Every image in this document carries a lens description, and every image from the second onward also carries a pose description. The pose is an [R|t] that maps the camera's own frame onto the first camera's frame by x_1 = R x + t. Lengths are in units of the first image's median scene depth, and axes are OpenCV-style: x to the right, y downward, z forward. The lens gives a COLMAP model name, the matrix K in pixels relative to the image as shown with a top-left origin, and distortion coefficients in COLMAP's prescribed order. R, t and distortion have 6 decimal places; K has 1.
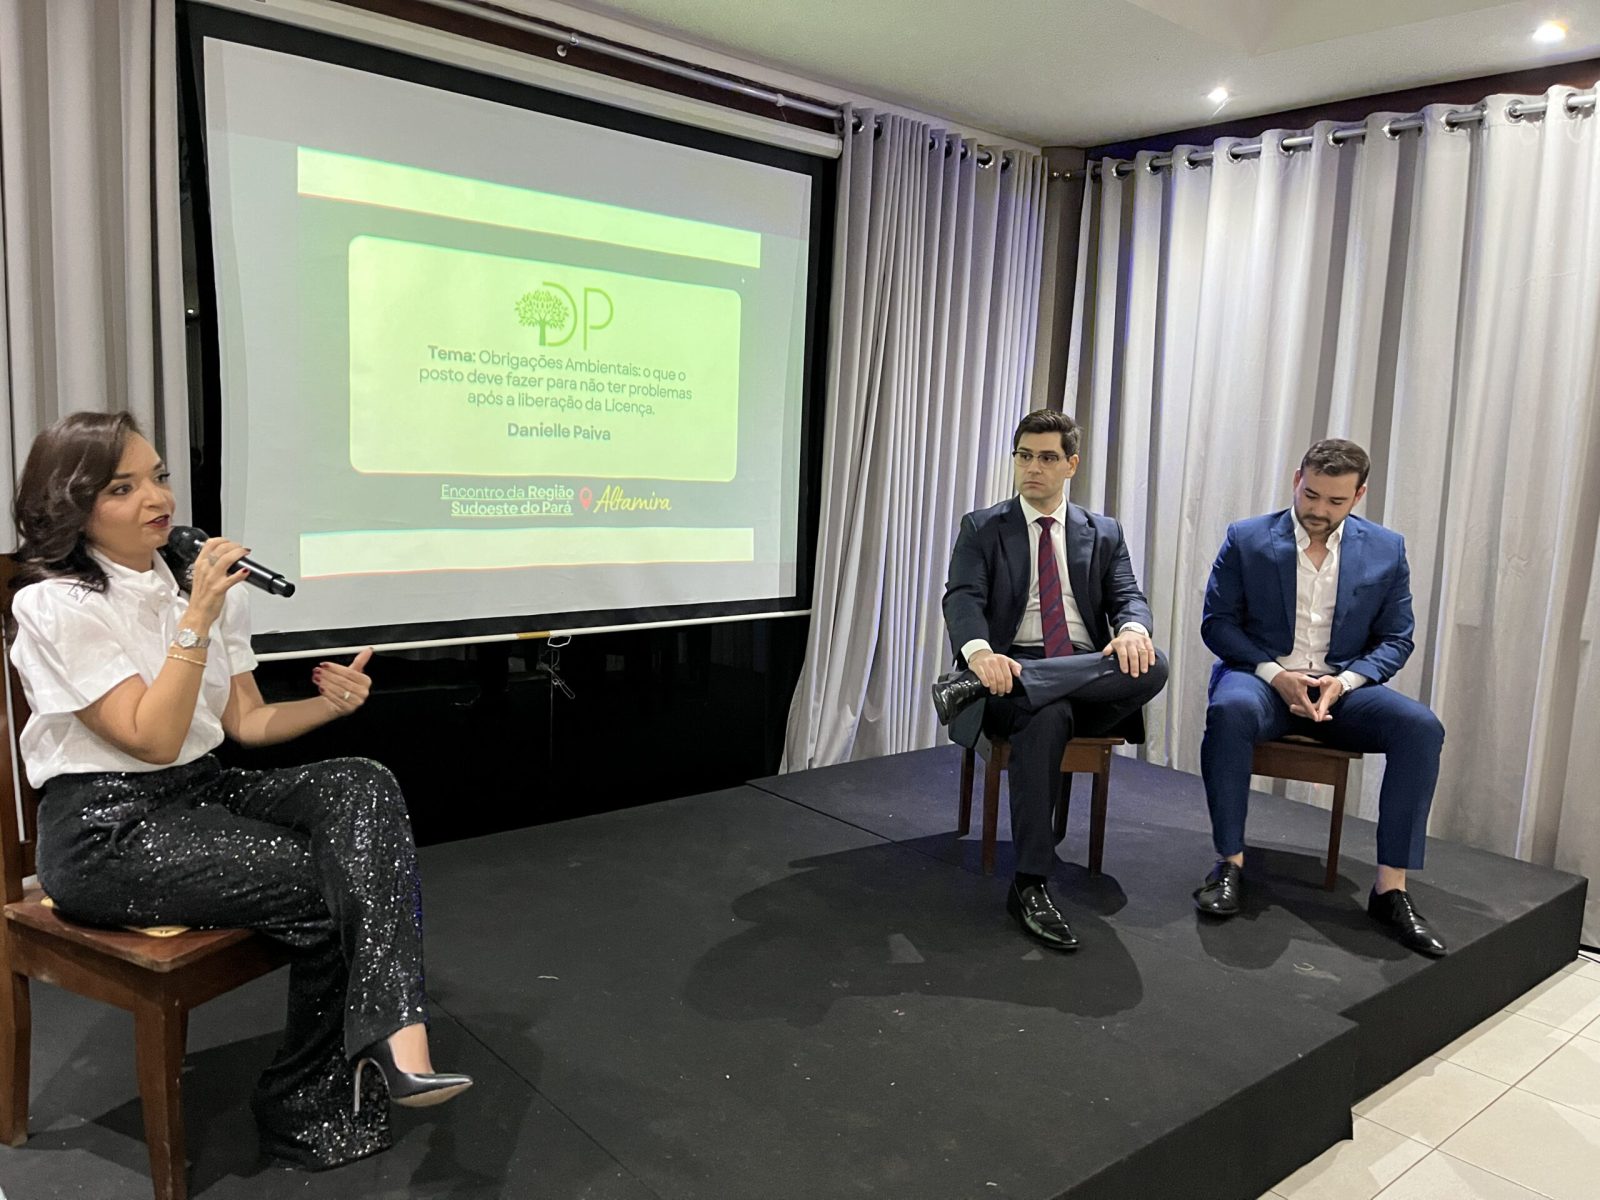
lens RADIAL K [[1215.6, 0, 799.5], [0, 1215.6, 608.3], [0, 0, 1]] dist [0.093110, -0.123798]
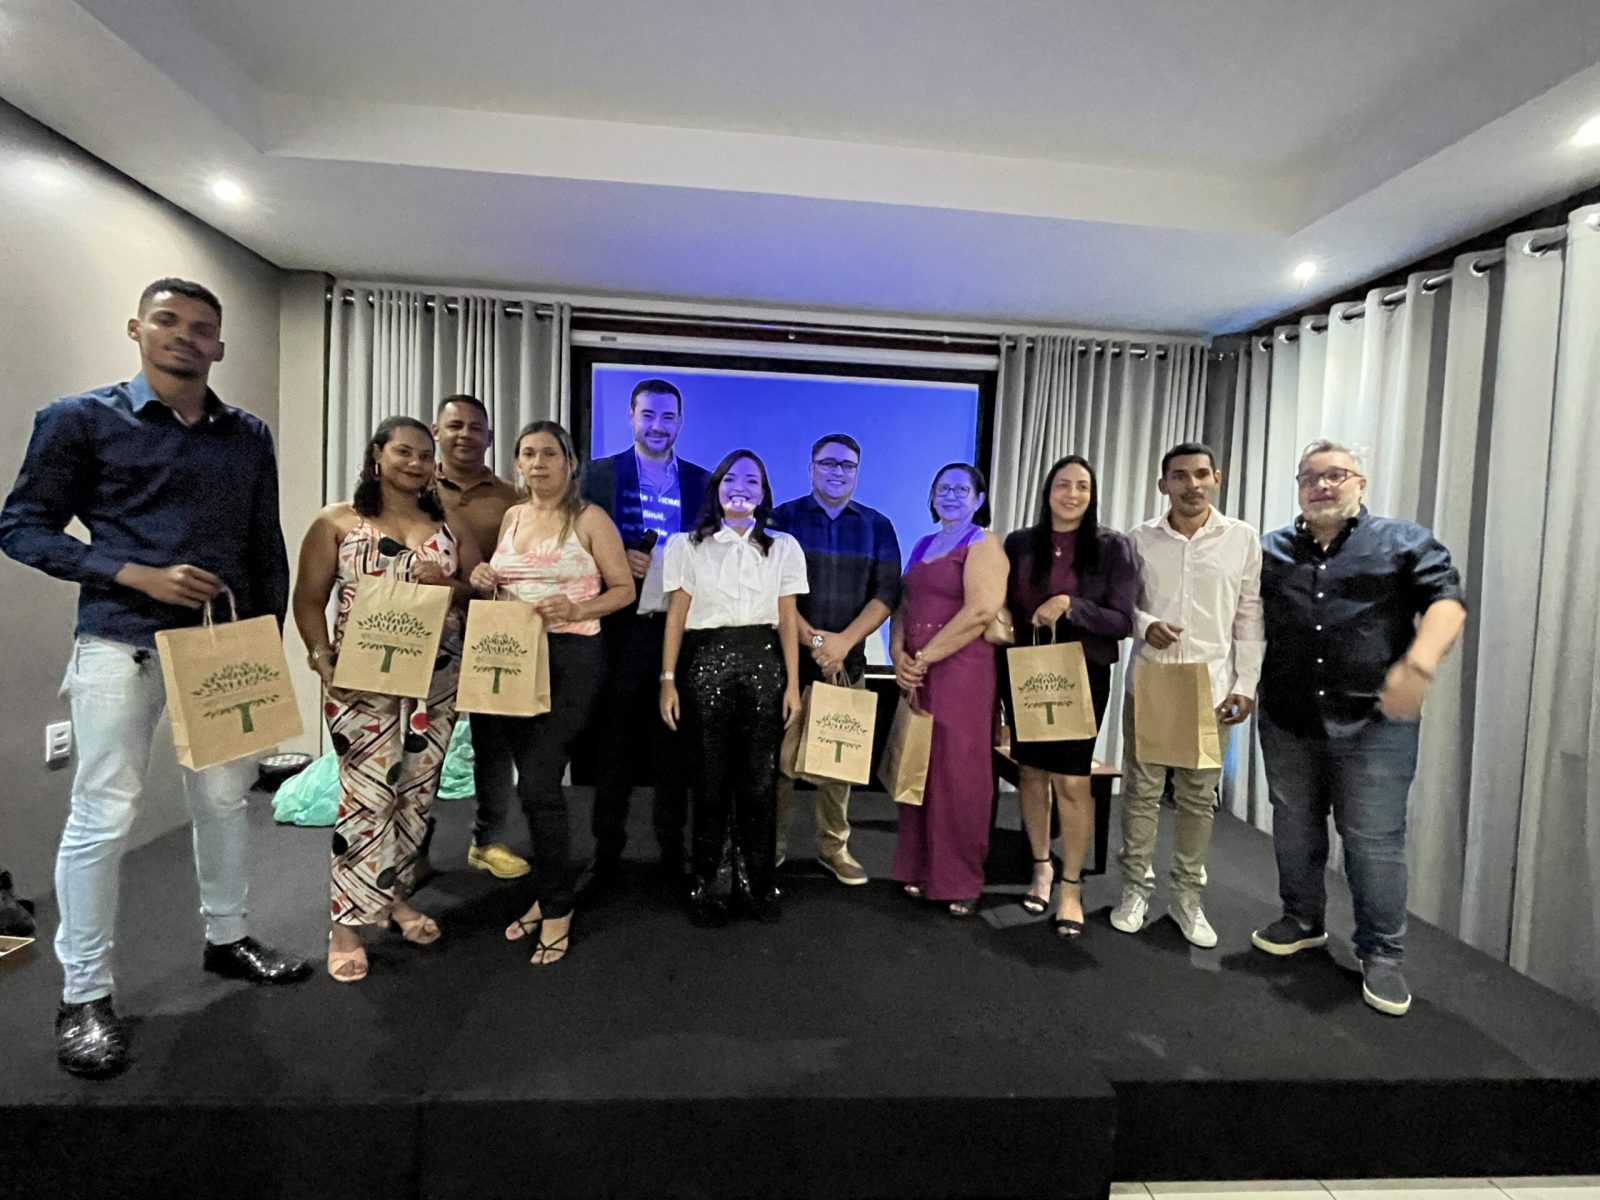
lens RADIAL K [[747.0, 0, 798.7], [0, 747.0, 591.9], [0, 0, 1]] dist [-0.001849, -0.000766]
pose [[0.806606, 0.023644, -0.590617, 0.444768], [-0.085700, 0.993320, -0.077275, -0.015635], [0.584844, 0.112946, 0.803244, 0.206399]]
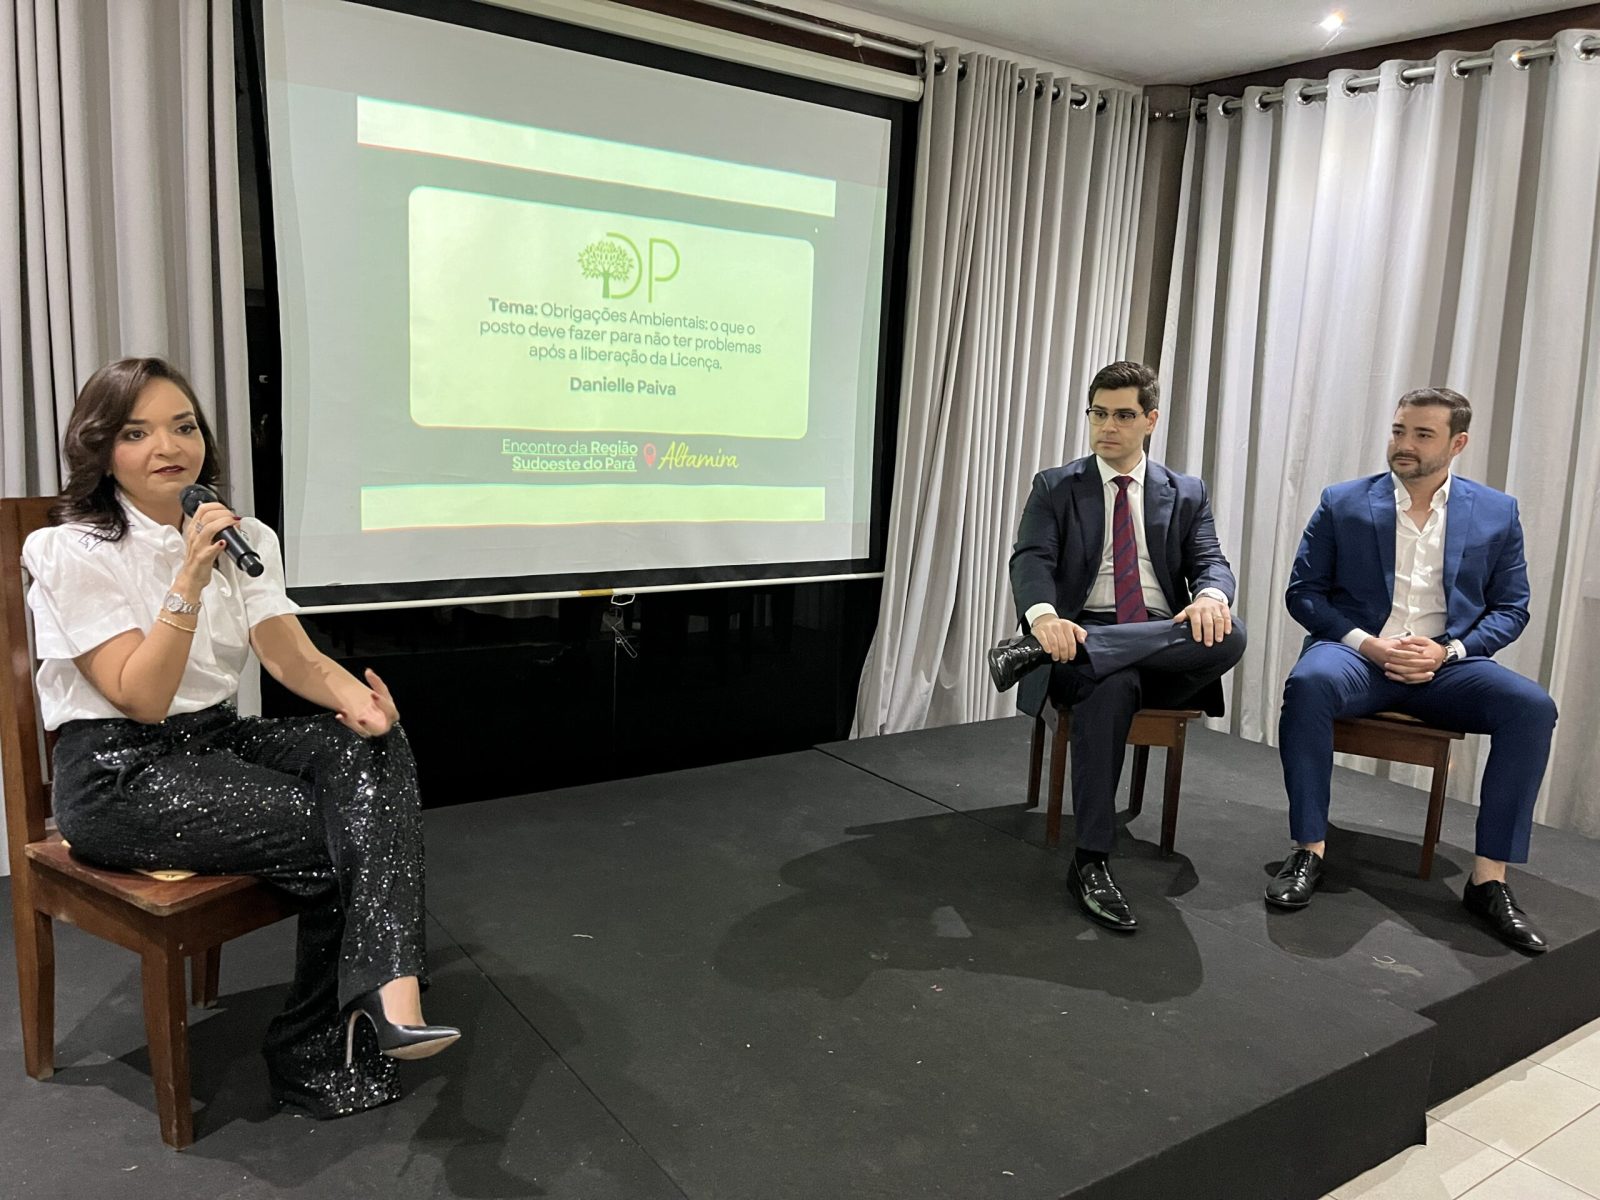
lens RADIAL K [[1215.6, 0, 799.5], [0, 1215.6, 608.3], [0, 0, 1]] dist [0.093110, -0.123798]
pose [[0.995306, 0.017520, -0.095181, 0.043660], [-0.014877, 0.999486, 0.028407, 0.004415], [0.095630, -0.026858, 0.995055, 0.029188]]
